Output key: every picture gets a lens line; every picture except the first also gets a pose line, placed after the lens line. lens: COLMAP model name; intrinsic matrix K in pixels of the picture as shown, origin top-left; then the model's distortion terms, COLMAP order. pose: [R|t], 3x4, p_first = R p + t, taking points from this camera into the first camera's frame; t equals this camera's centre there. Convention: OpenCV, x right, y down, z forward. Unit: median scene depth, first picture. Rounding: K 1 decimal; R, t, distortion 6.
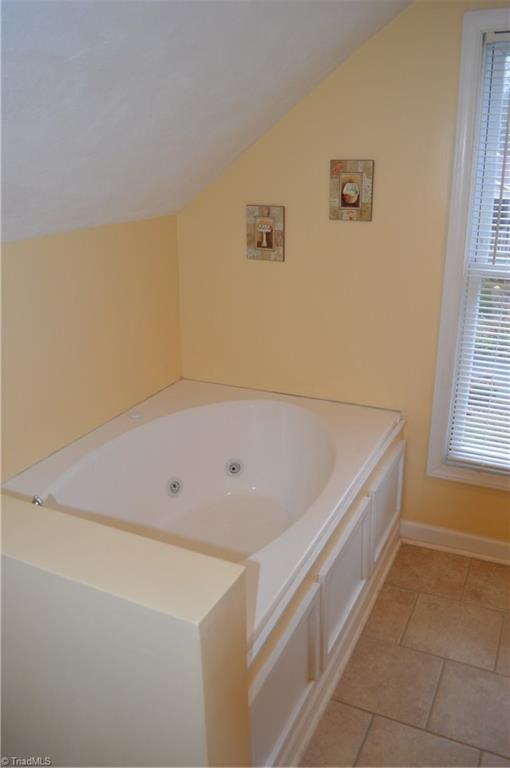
lens RADIAL K [[630.3, 0, 255.0], [0, 630.3, 384.0], [0, 0, 1]] dist [-0.005037, -0.002530]
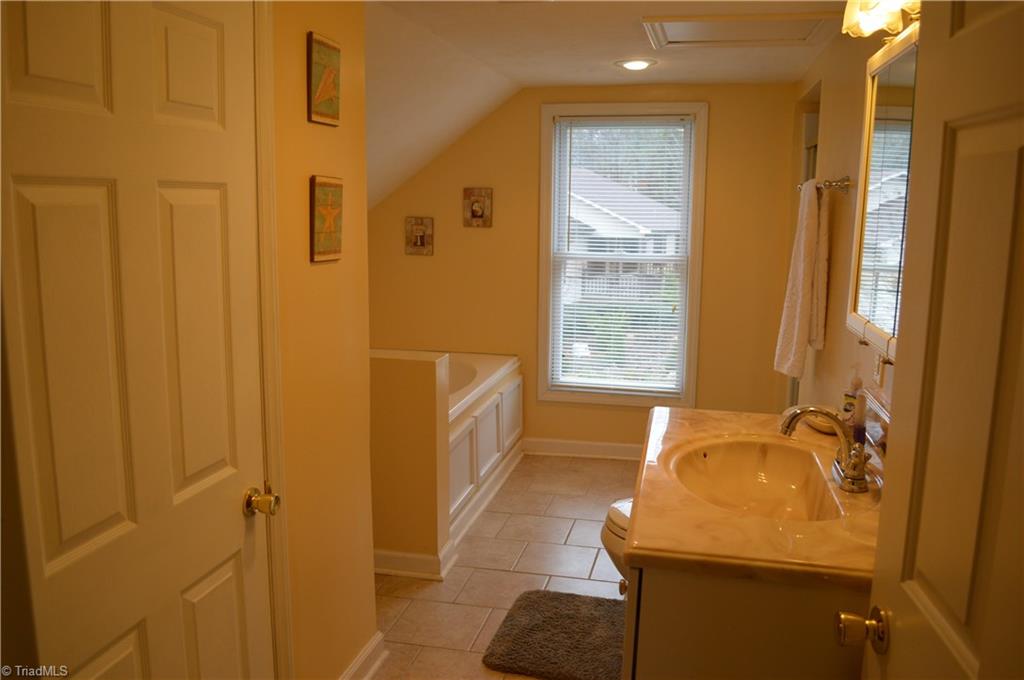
lens RADIAL K [[840.4, 0, 512.0], [0, 840.4, 340.0], [0, 0, 1]] dist [-0.005037, -0.002530]
pose [[0.975646, -0.015088, 0.218833, -0.207073], [0.056480, 0.981273, -0.184153, 0.370059], [-0.211957, 0.192028, 0.958227, -0.864316]]
